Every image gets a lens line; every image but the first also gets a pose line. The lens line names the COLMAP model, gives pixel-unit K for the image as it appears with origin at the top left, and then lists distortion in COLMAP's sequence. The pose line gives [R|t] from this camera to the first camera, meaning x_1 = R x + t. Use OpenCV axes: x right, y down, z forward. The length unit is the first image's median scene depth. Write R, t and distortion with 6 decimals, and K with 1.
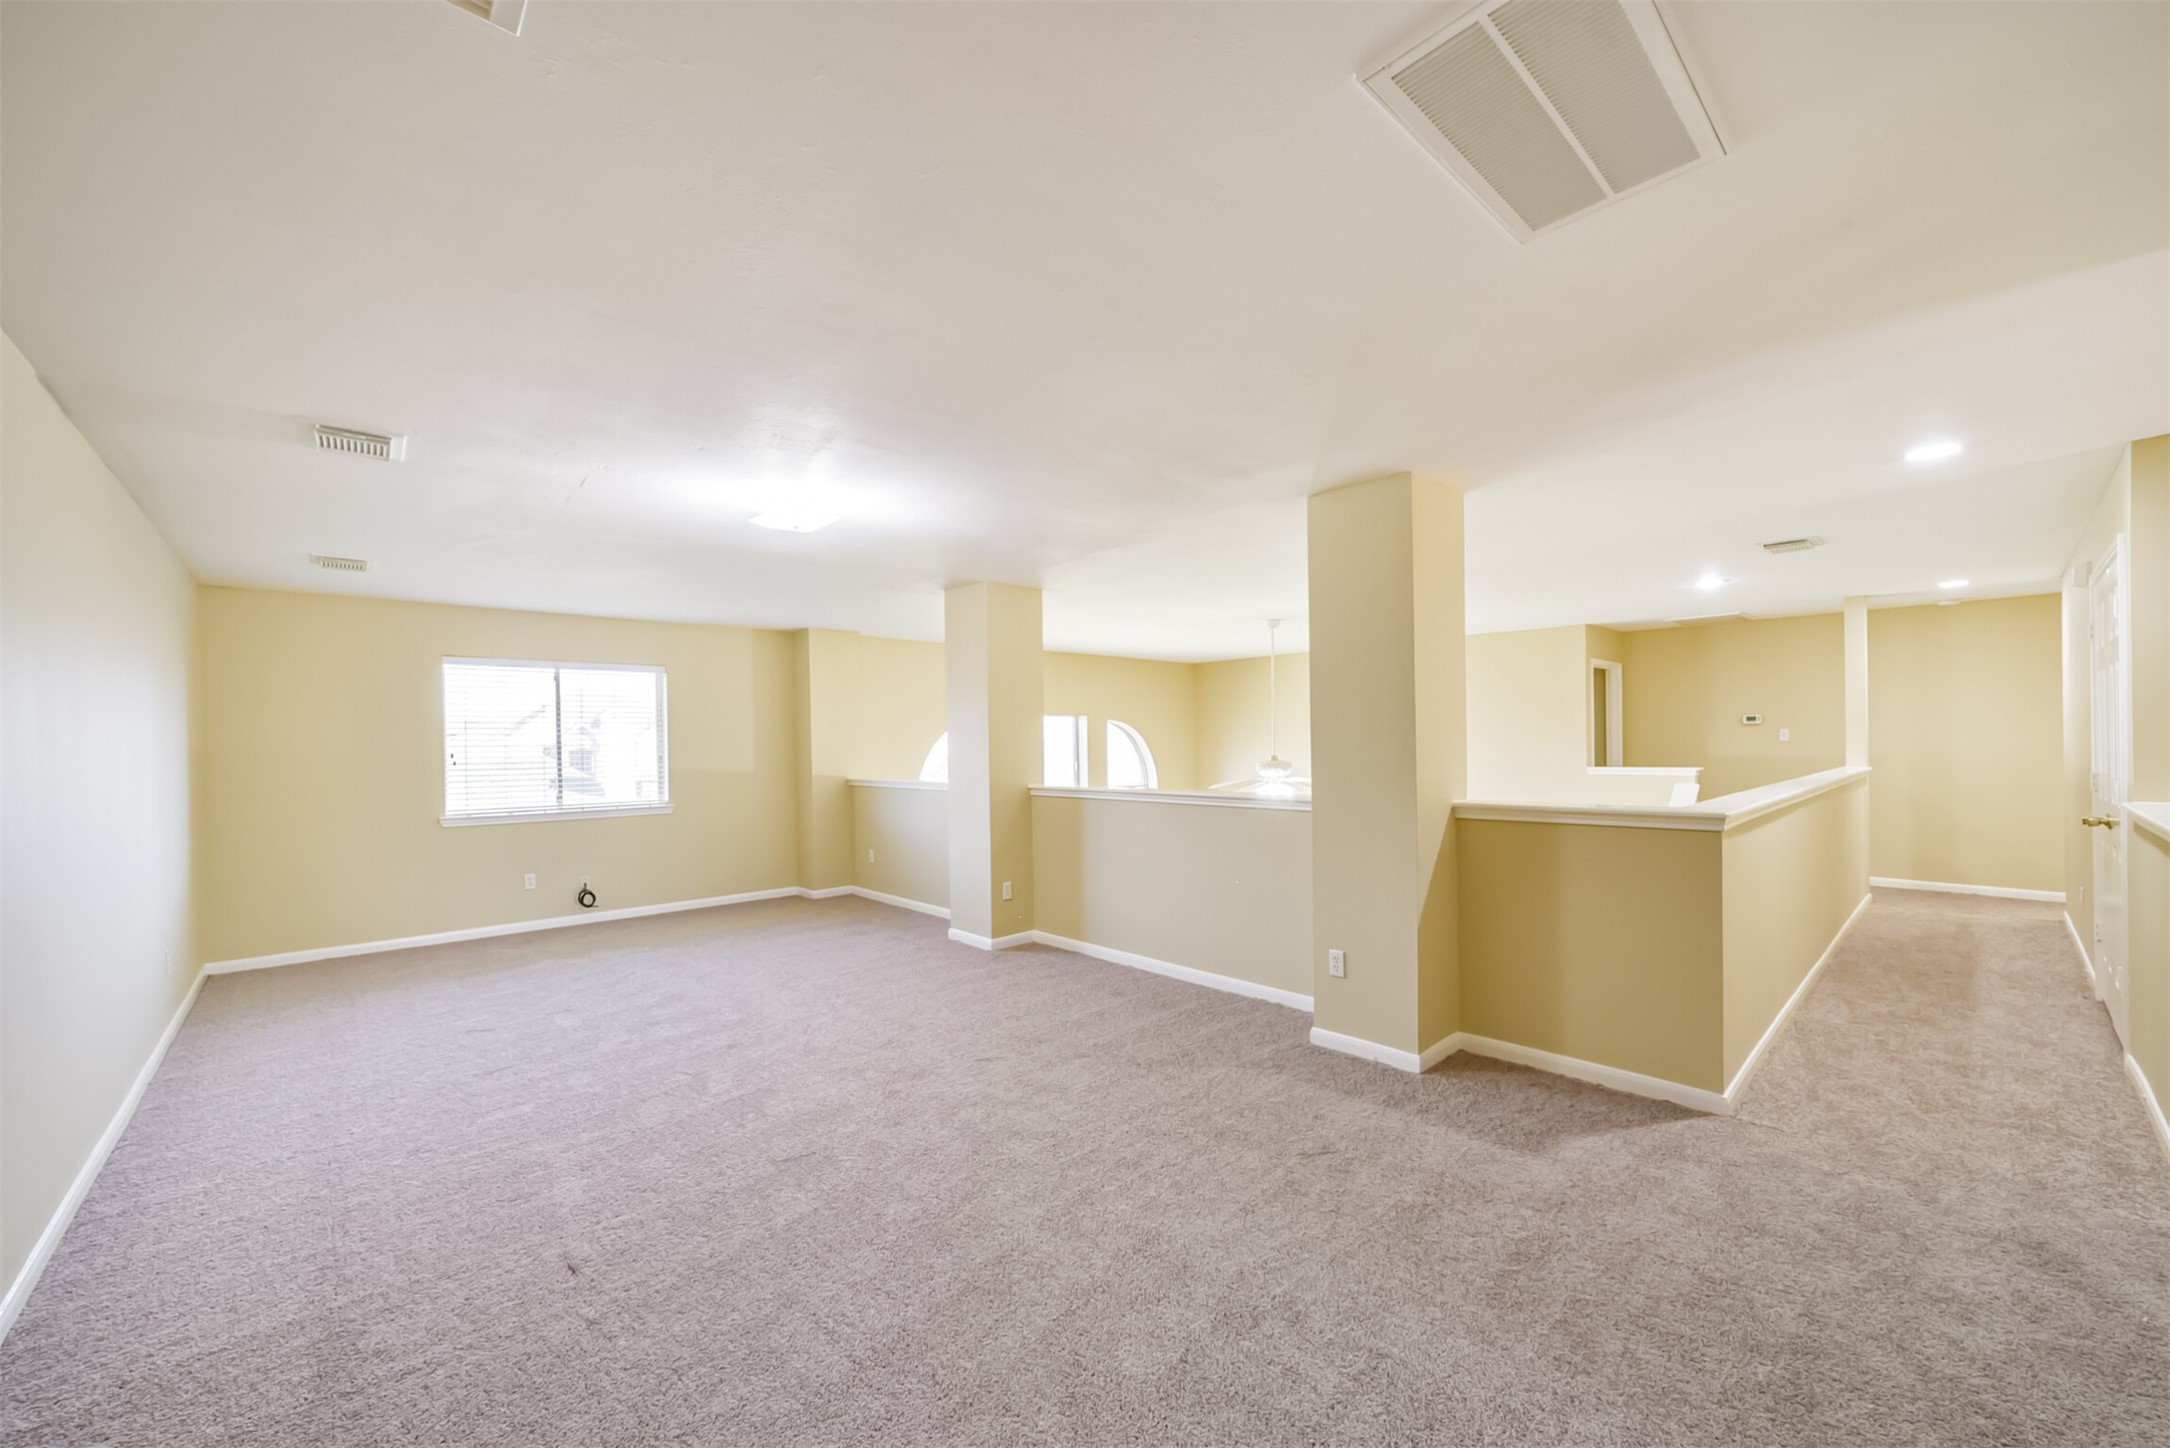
lens RADIAL K [[842.4, 0, 1093.5], [0, 842.4, 743.1], [0, 0, 1]] dist [-0.008925, 0.004393]
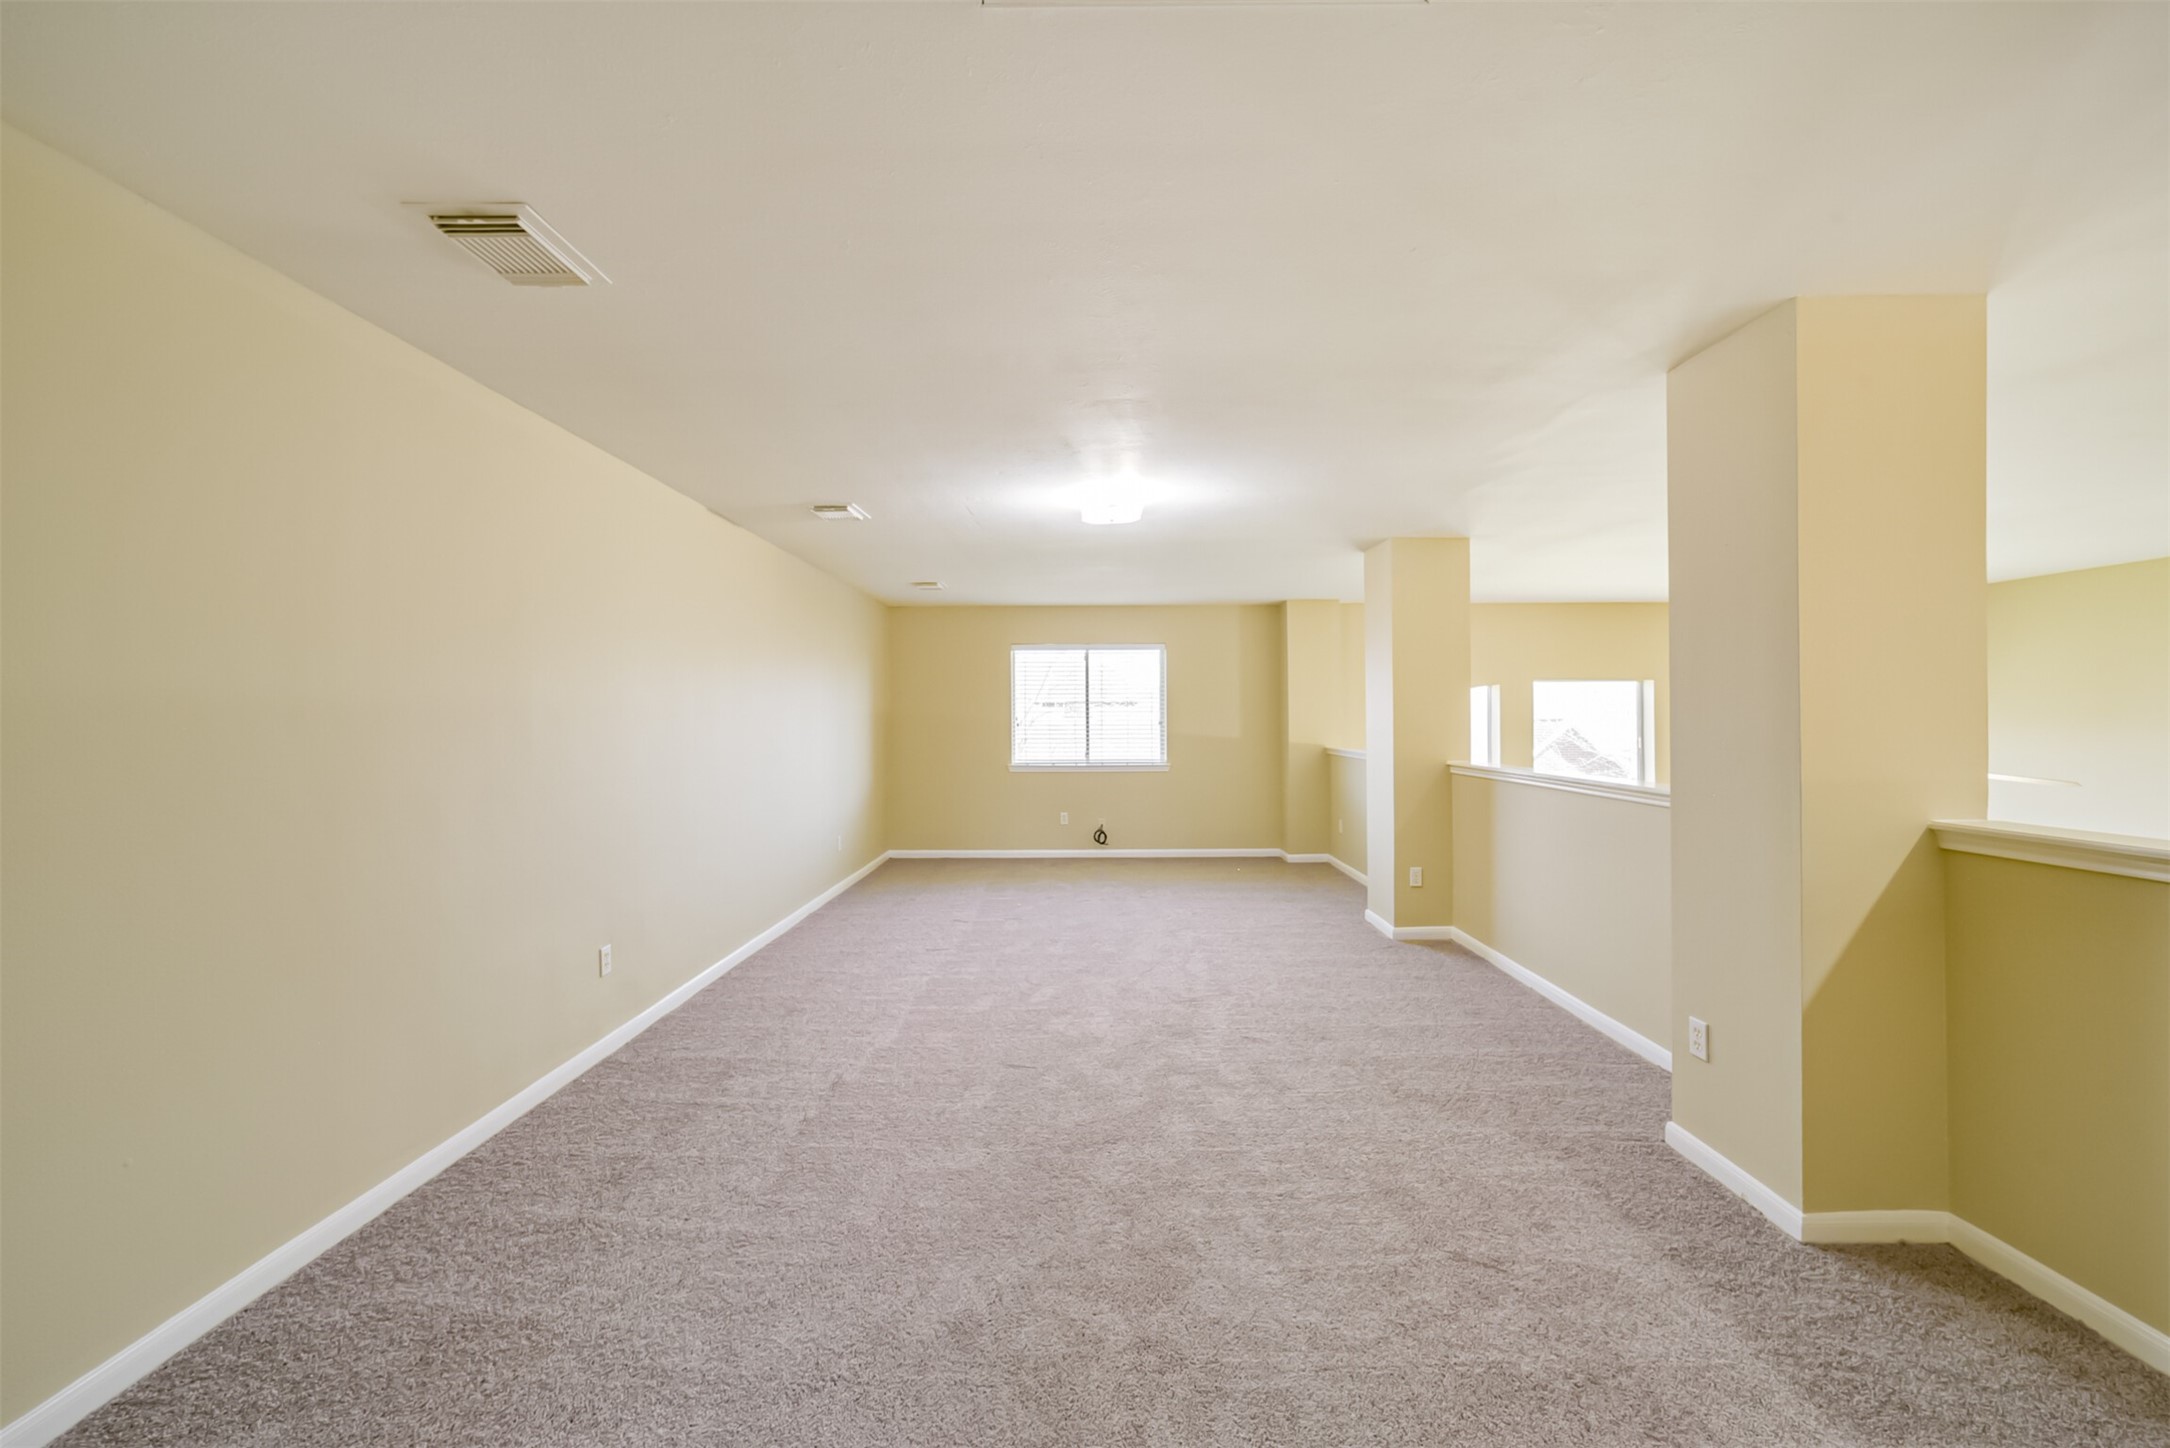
lens RADIAL K [[842.4, 0, 1091.6], [0, 842.4, 715.1], [0, 0, 1]] dist [-0.008925, 0.004393]
pose [[0.729487, 0.009660, -0.683926, 0.319980], [-0.005479, 0.999951, 0.008281, -0.004637], [0.683972, -0.002293, 0.729504, 0.130560]]
